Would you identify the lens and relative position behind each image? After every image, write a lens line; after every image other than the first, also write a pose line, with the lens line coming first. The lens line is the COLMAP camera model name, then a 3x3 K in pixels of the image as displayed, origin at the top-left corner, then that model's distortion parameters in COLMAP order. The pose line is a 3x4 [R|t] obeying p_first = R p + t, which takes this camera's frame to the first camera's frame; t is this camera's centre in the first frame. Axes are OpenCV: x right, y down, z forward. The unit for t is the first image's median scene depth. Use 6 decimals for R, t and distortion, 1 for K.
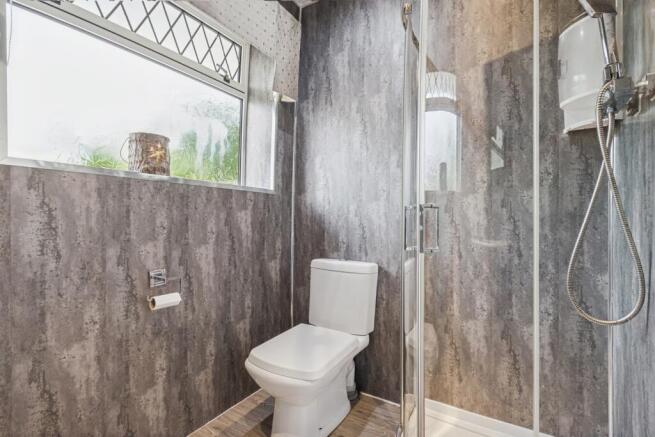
lens RADIAL K [[317.7, 0, 327.1], [0, 317.7, 217.4], [0, 0, 1]] dist [0.005471, 0.000373]
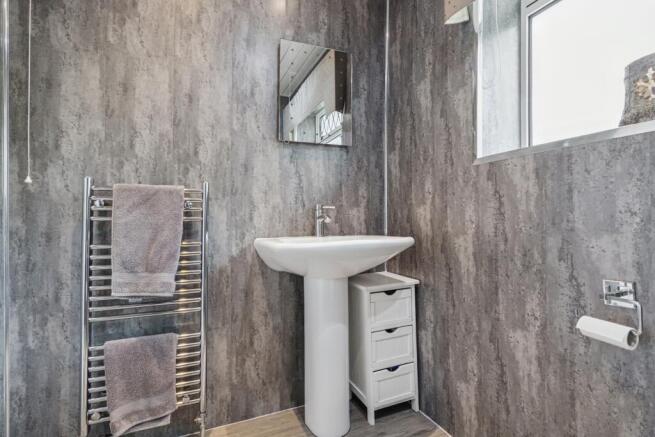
lens RADIAL K [[317.7, 0, 327.6], [0, 317.7, 217.1], [0, 0, 1]] dist [0.005471, 0.000373]
pose [[-0.576040, -0.003490, -0.817414, 0.346986], [0.008673, 0.999909, -0.010381, 0.048783], [0.817376, -0.013069, -0.575957, 1.033246]]
